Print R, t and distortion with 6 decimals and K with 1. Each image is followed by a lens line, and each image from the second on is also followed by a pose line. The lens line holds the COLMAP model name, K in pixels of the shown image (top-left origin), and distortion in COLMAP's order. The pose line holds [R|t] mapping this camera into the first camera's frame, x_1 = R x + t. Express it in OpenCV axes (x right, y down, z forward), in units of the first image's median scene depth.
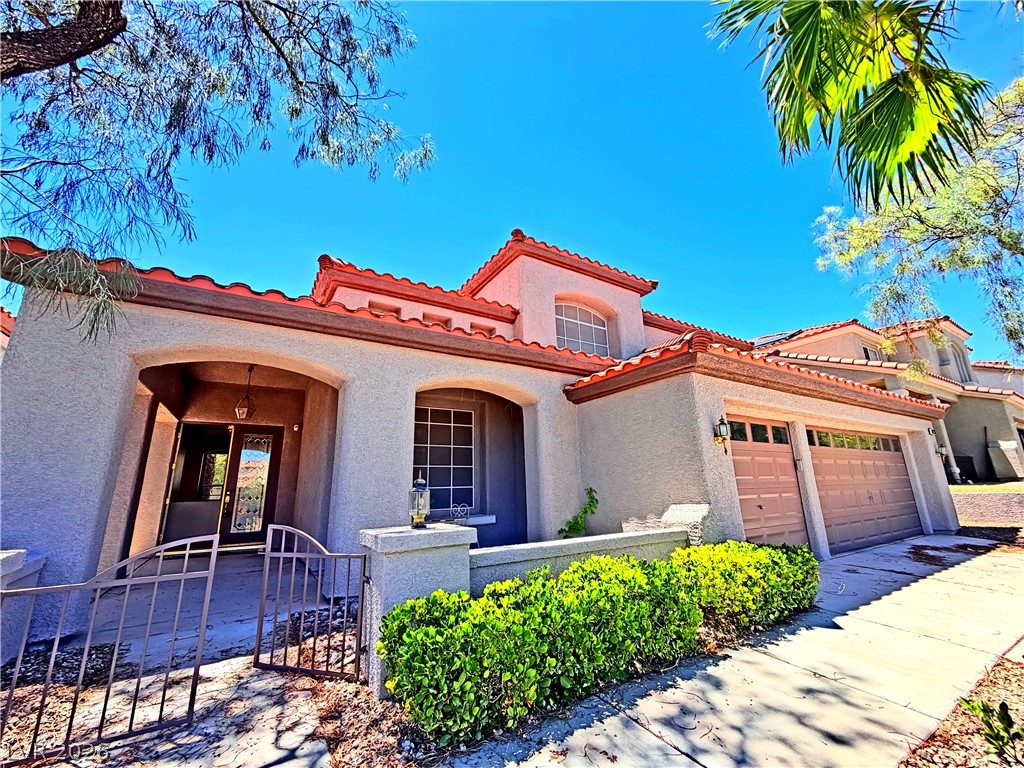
lens RADIAL K [[408.8, 0, 510.0], [0, 408.8, 383.9], [0, 0, 1]] dist [0.000375, 0.000087]
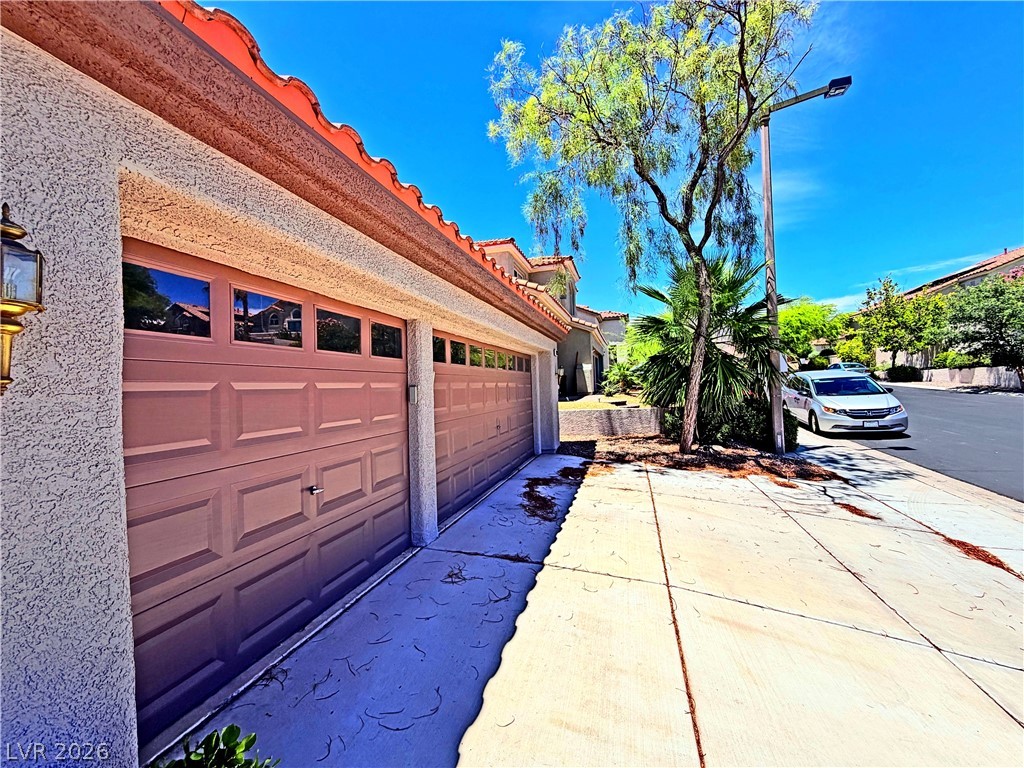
lens RADIAL K [[408.8, 0, 510.0], [0, 408.8, 383.9], [0, 0, 1]] dist [0.000375, 0.000087]
pose [[0.744147, 0.002651, 0.668011, 0.422051], [-0.147058, 0.976110, 0.159945, 0.070156], [-0.651629, -0.217259, 0.726759, 0.489919]]
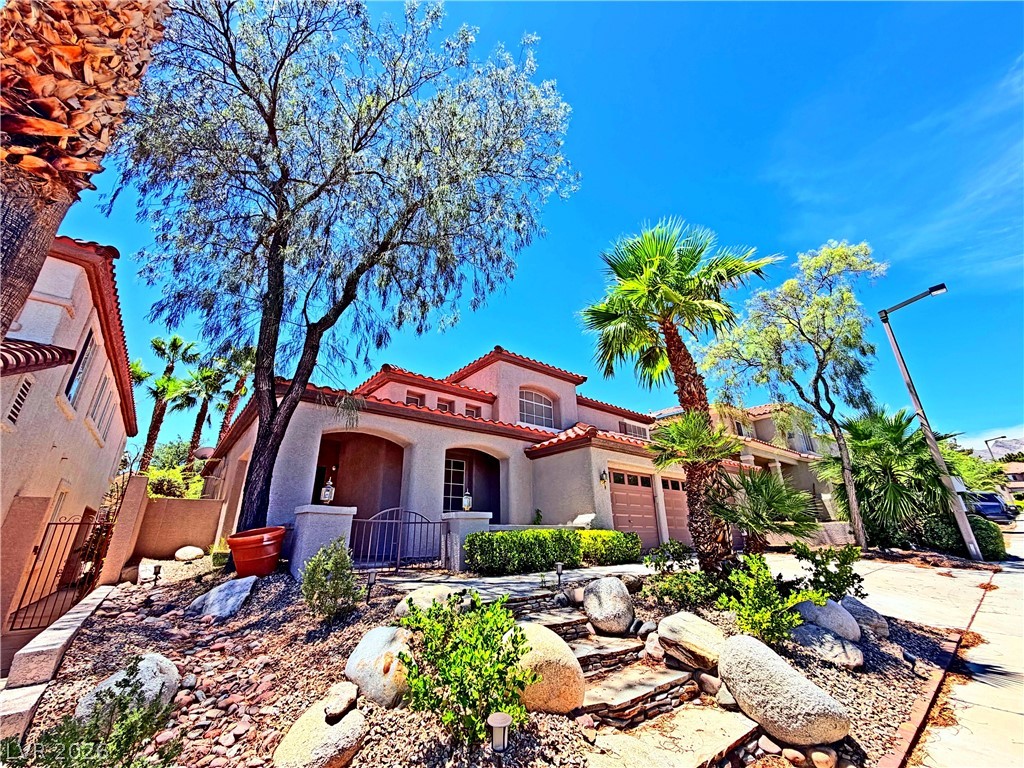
lens RADIAL K [[408.8, 0, 510.0], [0, 408.8, 383.9], [0, 0, 1]] dist [0.000375, 0.000087]
pose [[0.991996, 0.056204, 0.113069, -0.137218], [-0.042868, 0.992195, -0.117100, -0.060700], [-0.118767, 0.111316, 0.986663, -0.706845]]
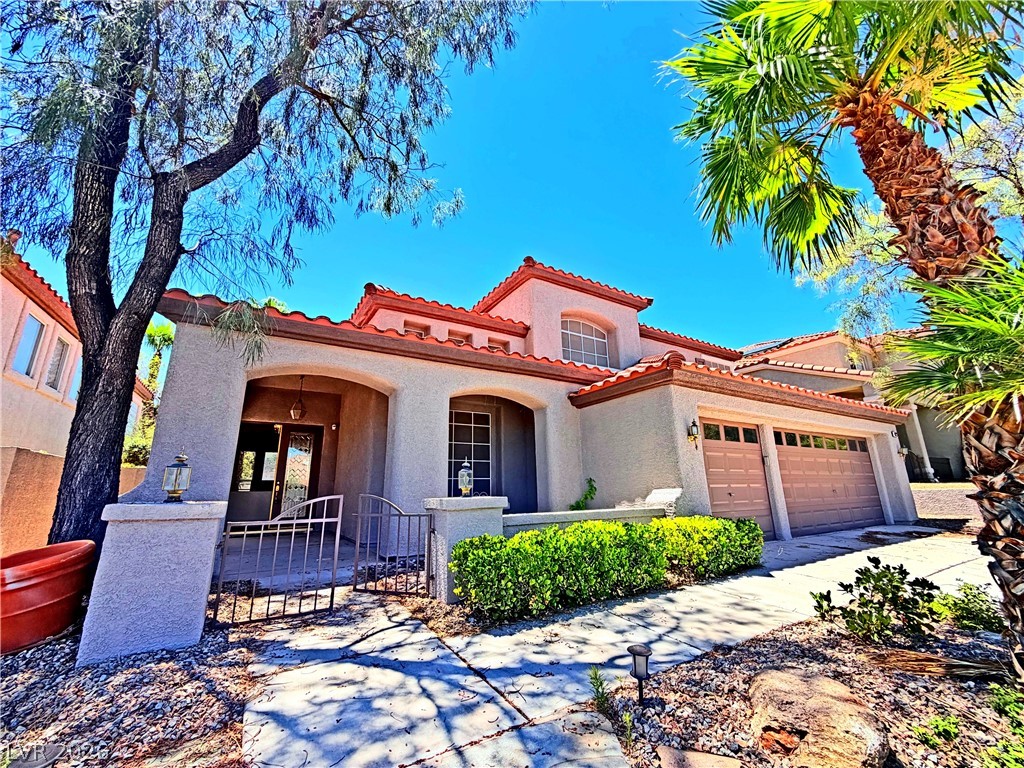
lens RADIAL K [[408.8, 0, 510.0], [0, 408.8, 383.9], [0, 0, 1]] dist [0.000375, 0.000087]
pose [[0.999936, 0.005264, -0.009982, -0.027828], [-0.005304, 0.999978, -0.003944, -0.016807], [0.009961, 0.003997, 0.999942, -0.198527]]
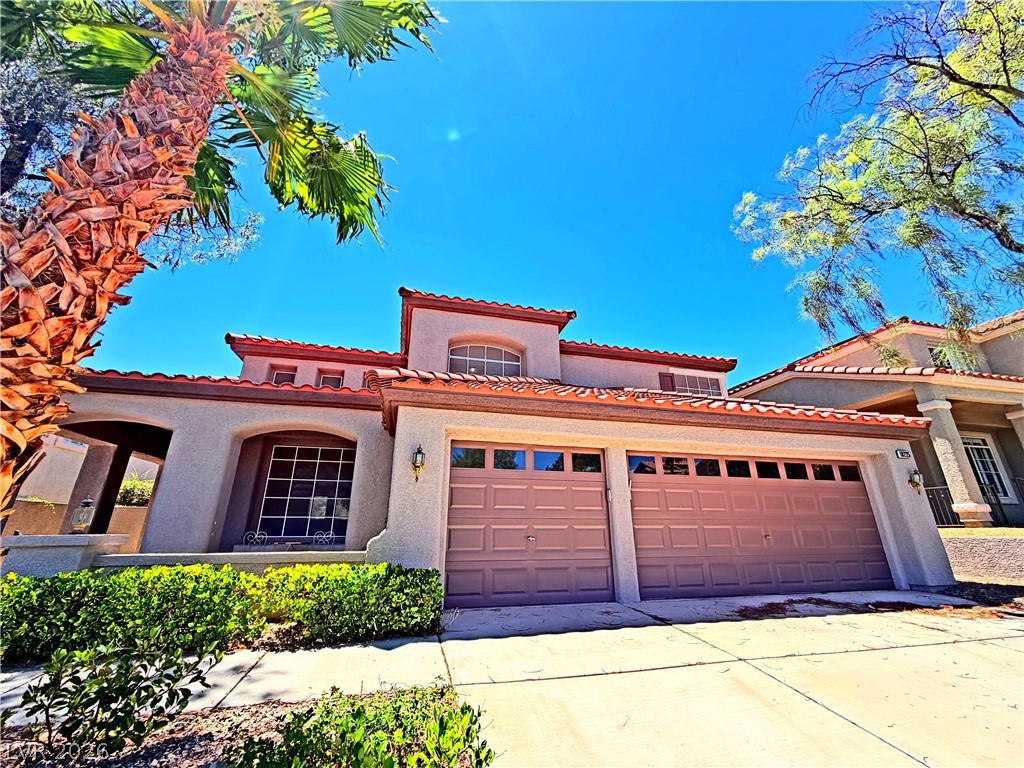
lens RADIAL K [[412.1, 0, 509.4], [0, 412.1, 383.0], [0, 0, 1]] dist [0.000457, 0.000038]
pose [[0.953113, -0.083861, -0.290762, 0.792007], [0.055374, 0.992943, -0.104870, 0.032326], [0.297505, 0.083853, 0.951031, 0.022634]]
